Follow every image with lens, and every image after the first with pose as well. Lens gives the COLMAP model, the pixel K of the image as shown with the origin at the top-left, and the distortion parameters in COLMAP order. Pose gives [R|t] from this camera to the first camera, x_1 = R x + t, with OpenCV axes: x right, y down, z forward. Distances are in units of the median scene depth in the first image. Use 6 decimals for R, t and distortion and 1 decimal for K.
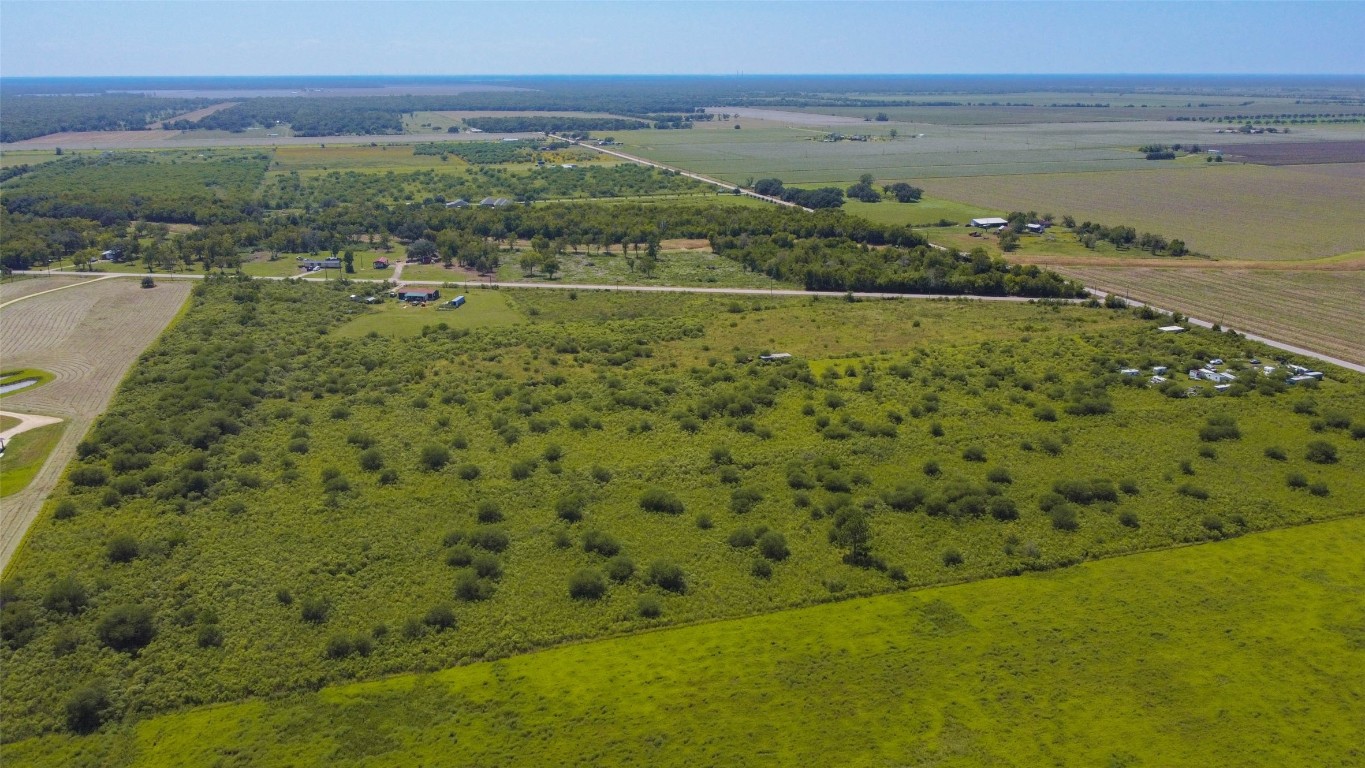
lens RADIAL K [[1034.5, 0, 680.4], [0, 1034.5, 383.4], [0, 0, 1]] dist [0.001757, -0.008356]
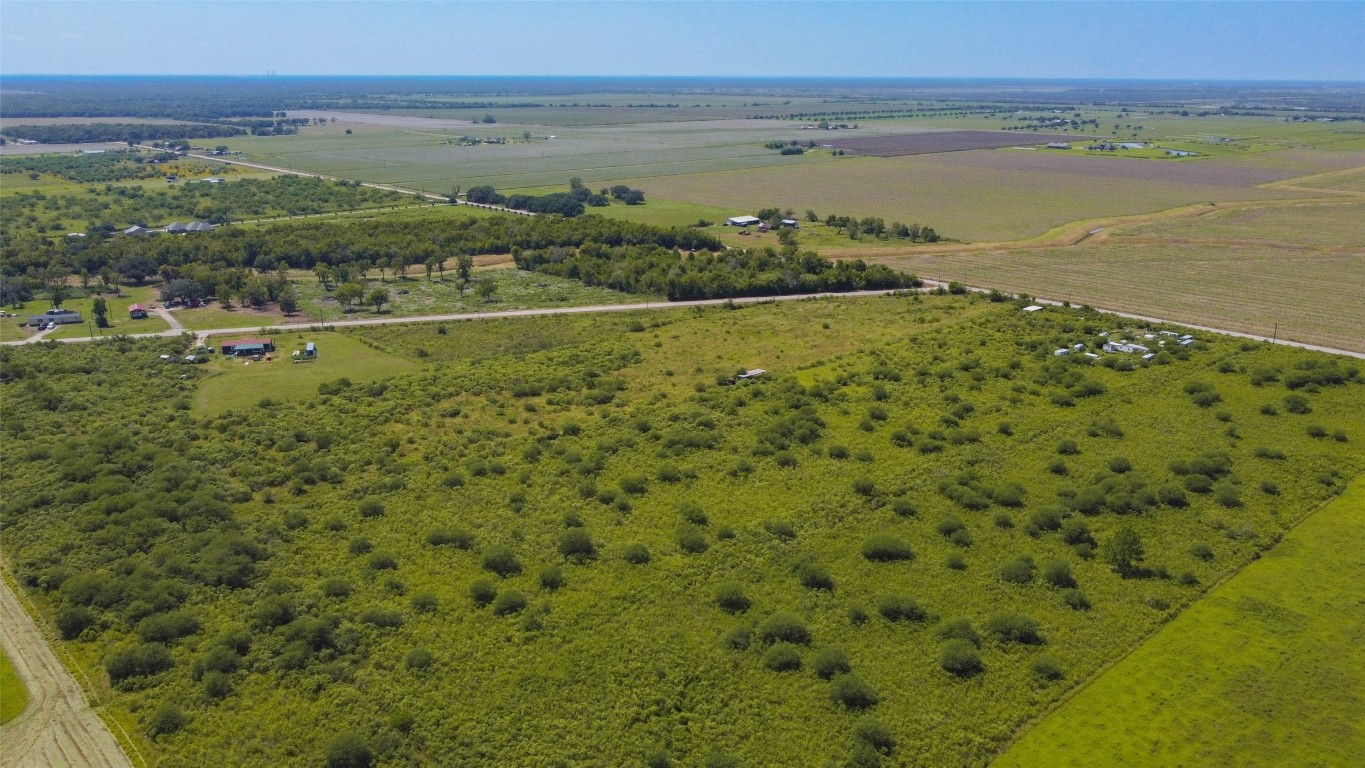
lens RADIAL K [[1034.5, 0, 680.4], [0, 1034.5, 383.4], [0, 0, 1]] dist [0.001757, -0.008356]
pose [[0.909788, -0.114625, 0.398932, -0.346657], [0.115135, 0.993089, 0.022771, -0.046414], [-0.398785, 0.025215, 0.916698, 0.157151]]
